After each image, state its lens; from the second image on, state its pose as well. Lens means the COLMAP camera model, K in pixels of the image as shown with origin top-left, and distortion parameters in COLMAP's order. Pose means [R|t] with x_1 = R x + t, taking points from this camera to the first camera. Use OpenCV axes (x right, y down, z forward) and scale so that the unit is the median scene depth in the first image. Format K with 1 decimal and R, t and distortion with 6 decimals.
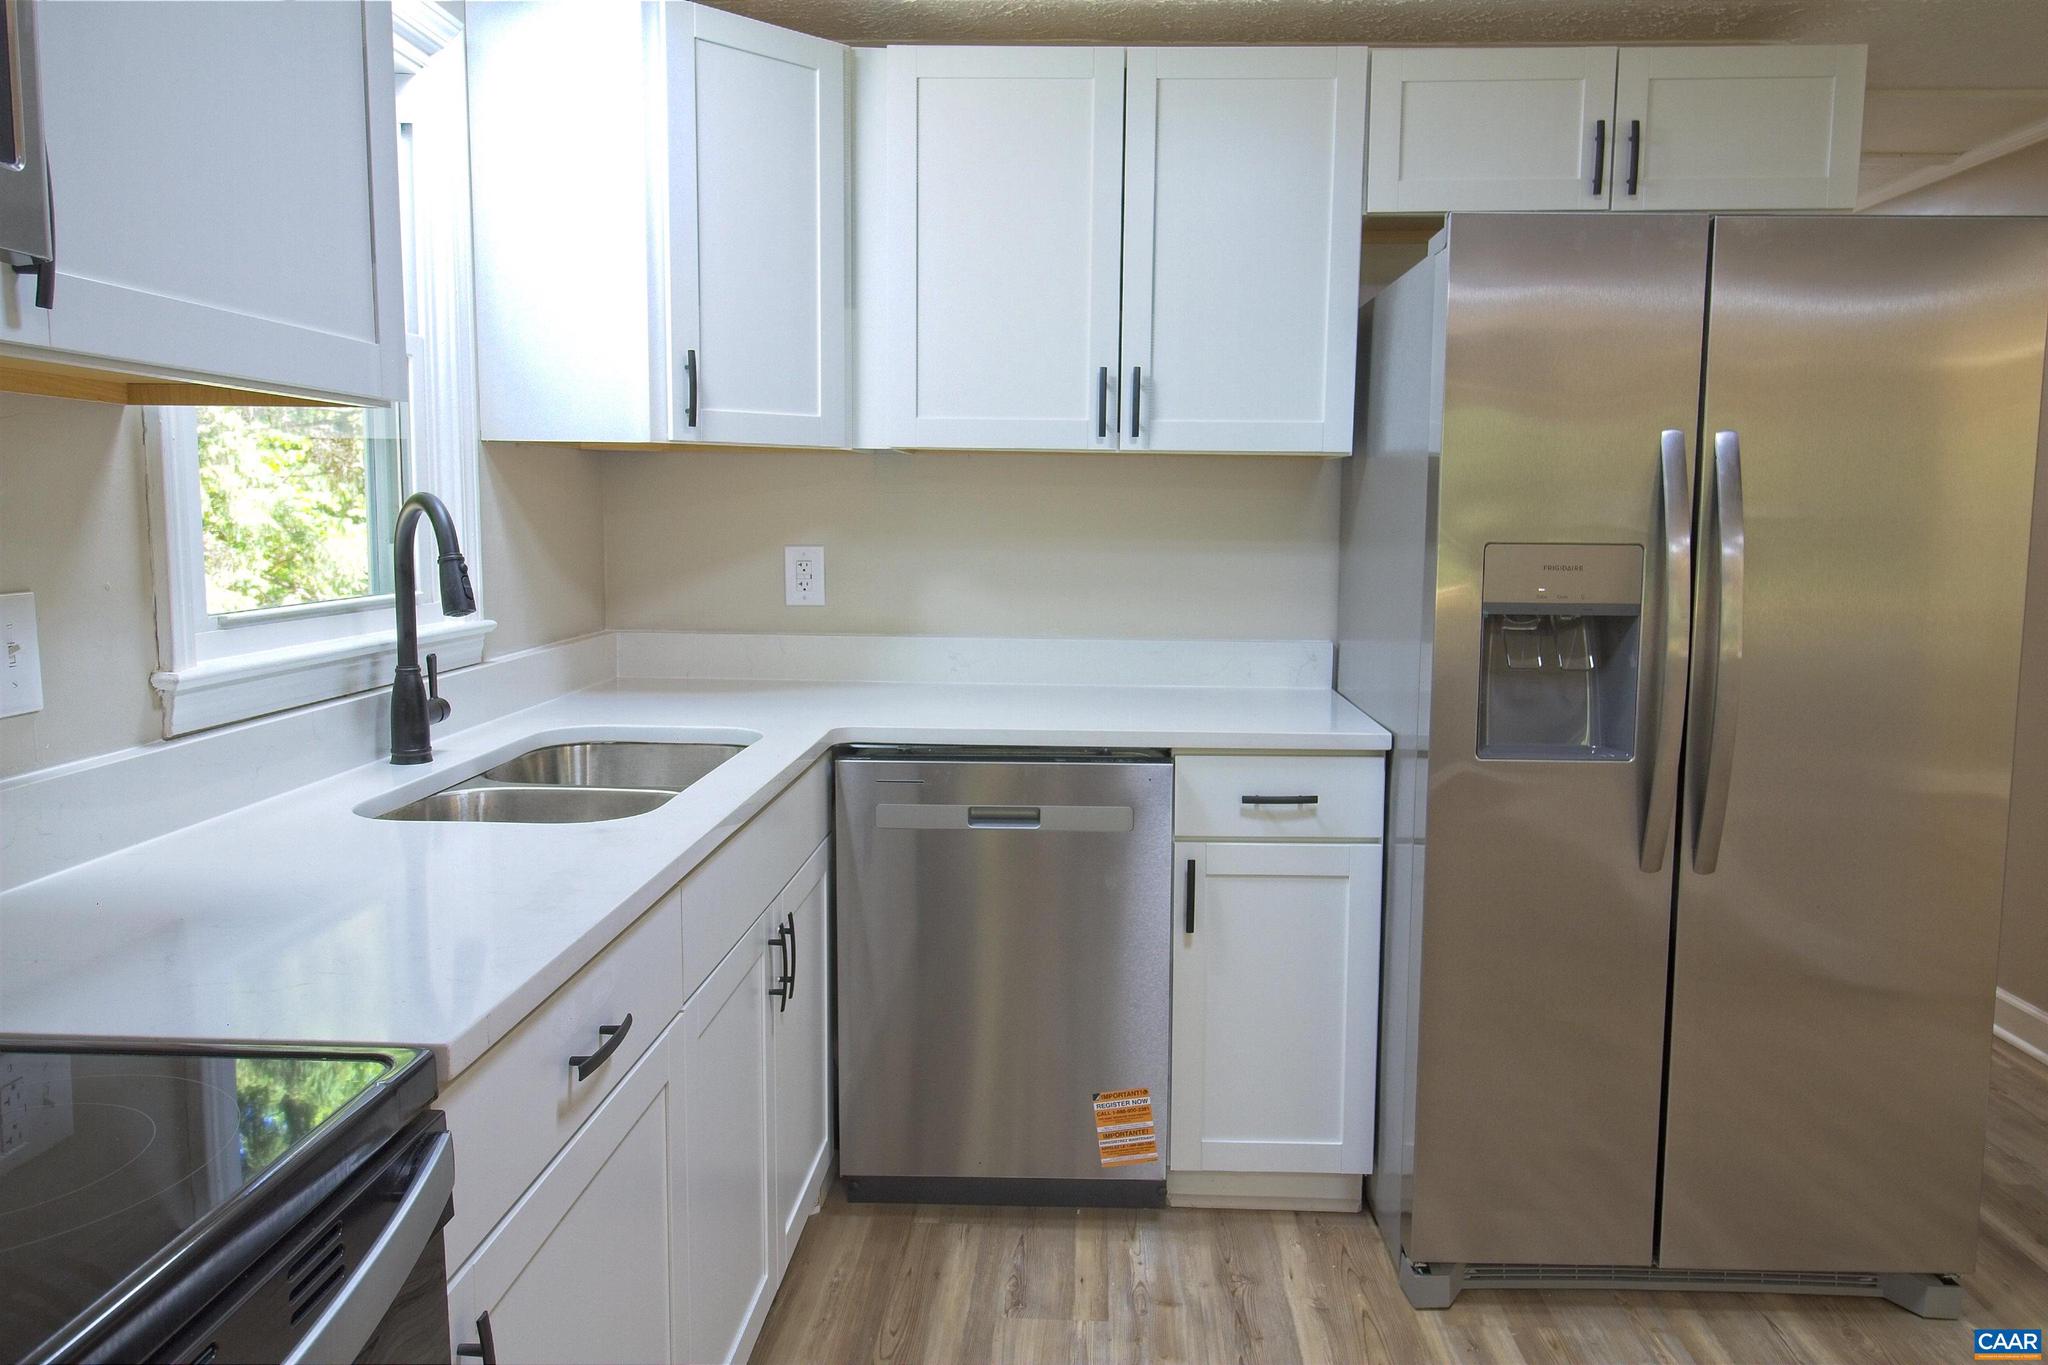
lens RADIAL K [[1418.4, 0, 1058.9], [0, 1418.4, 660.8], [0, 0, 1]] dist [0.020755, -0.000871]
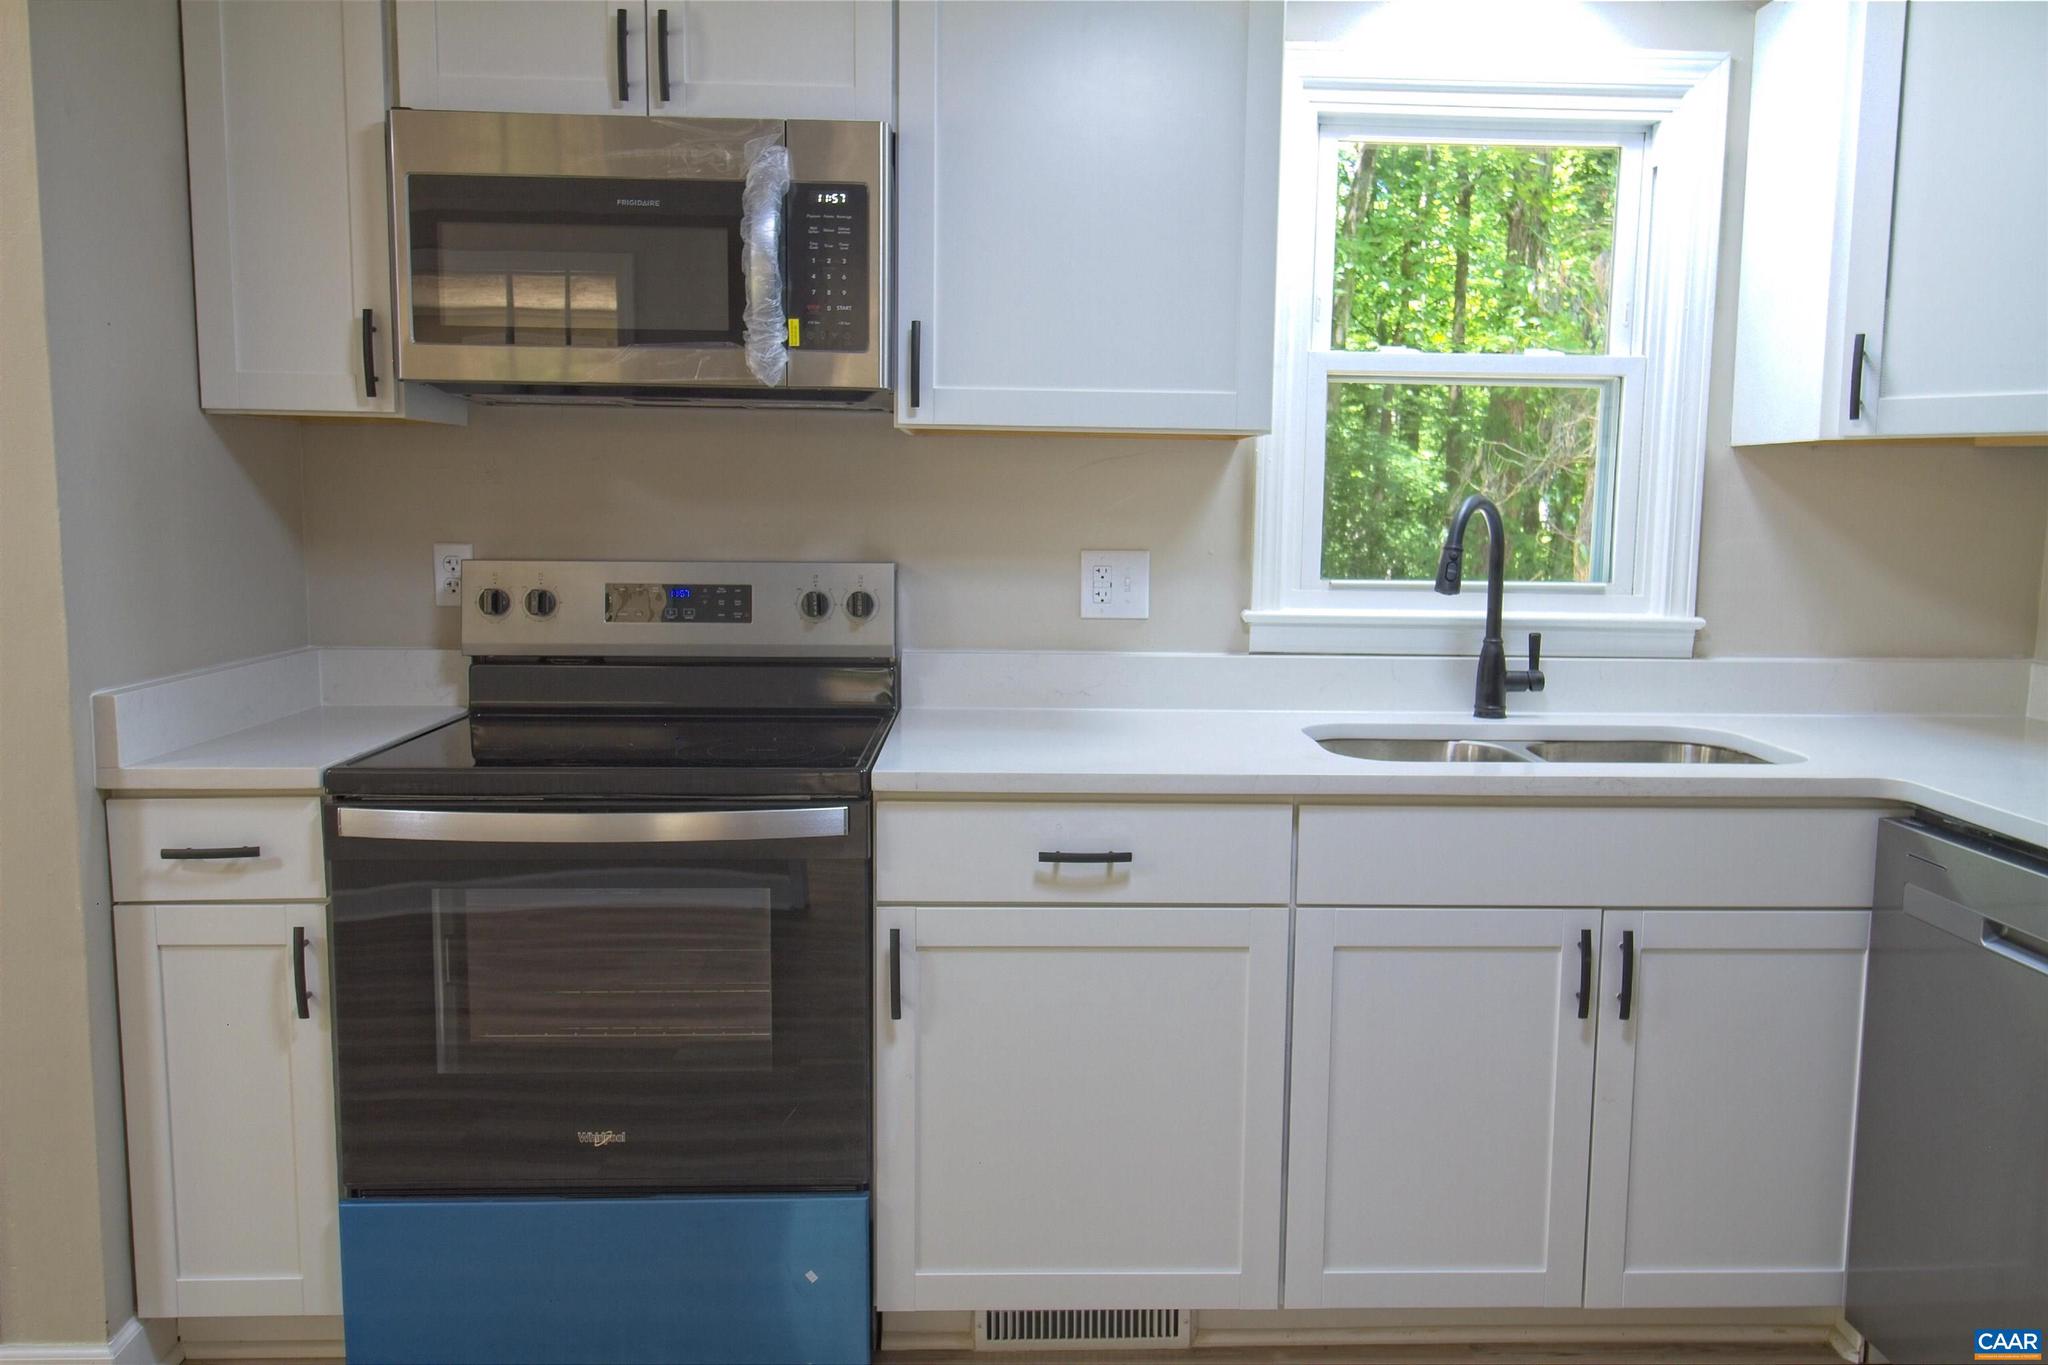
lens RADIAL K [[1495.7, 0, 1029.2], [0, 1495.7, 658.9], [0, 0, 1]] dist [0.004384, 0.002080]
pose [[0.067759, 0.097435, -0.992933, 0.650978], [-0.119381, 0.988861, 0.088889, -0.037507], [0.990534, 0.112514, 0.078636, 0.427288]]
